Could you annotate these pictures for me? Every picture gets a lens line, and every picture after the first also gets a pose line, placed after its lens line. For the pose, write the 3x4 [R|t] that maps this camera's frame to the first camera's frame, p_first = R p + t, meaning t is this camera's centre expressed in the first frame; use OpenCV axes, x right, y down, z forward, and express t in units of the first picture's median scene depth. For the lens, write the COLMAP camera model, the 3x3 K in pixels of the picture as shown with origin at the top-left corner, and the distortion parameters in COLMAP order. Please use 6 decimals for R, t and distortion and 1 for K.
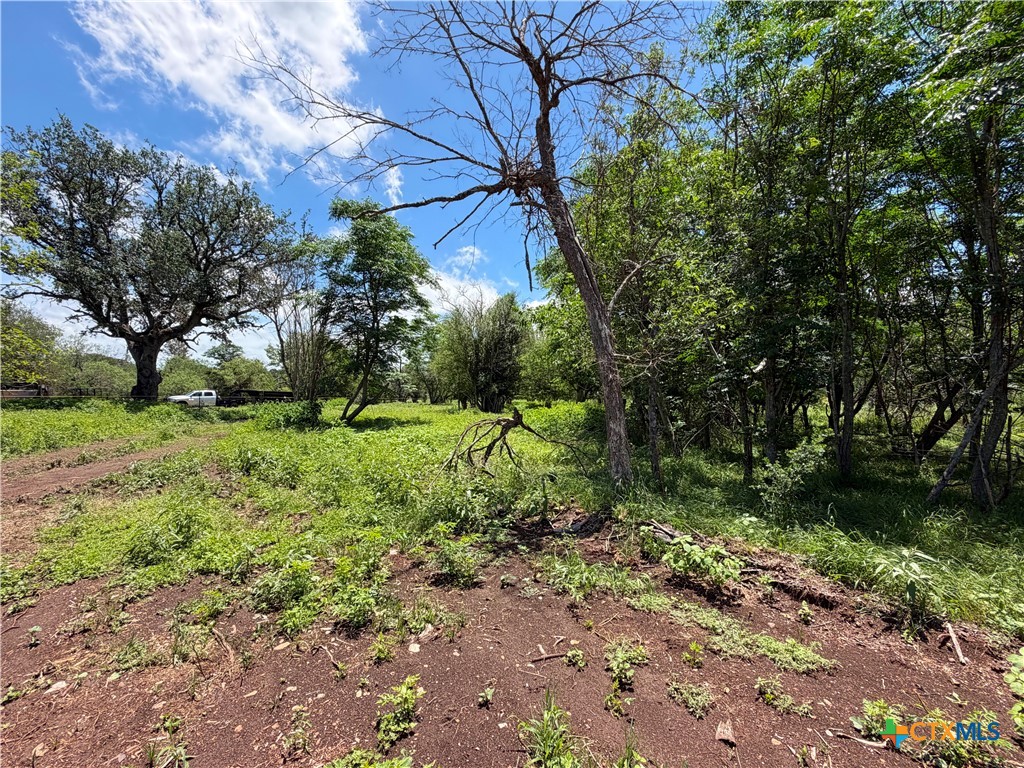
lens RADIAL K [[457.4, 0, 508.4], [0, 457.4, 387.0], [0, 0, 1]] dist [0.002995, -0.000502]
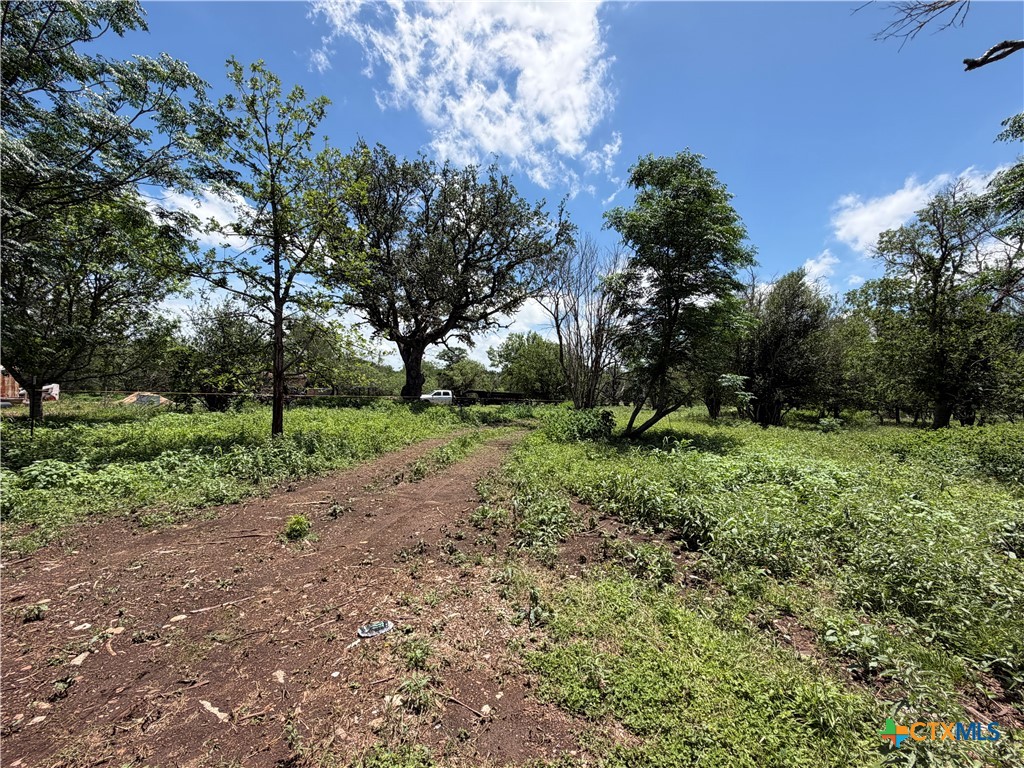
lens RADIAL K [[477.4, 0, 511.5], [0, 477.4, 381.0], [0, 0, 1]] dist [0.016692, -0.002547]
pose [[0.915756, 0.009201, -0.401630, -0.126277], [-0.015997, 0.999780, -0.013571, -0.002477], [0.401417, 0.018853, 0.915701, 0.075515]]
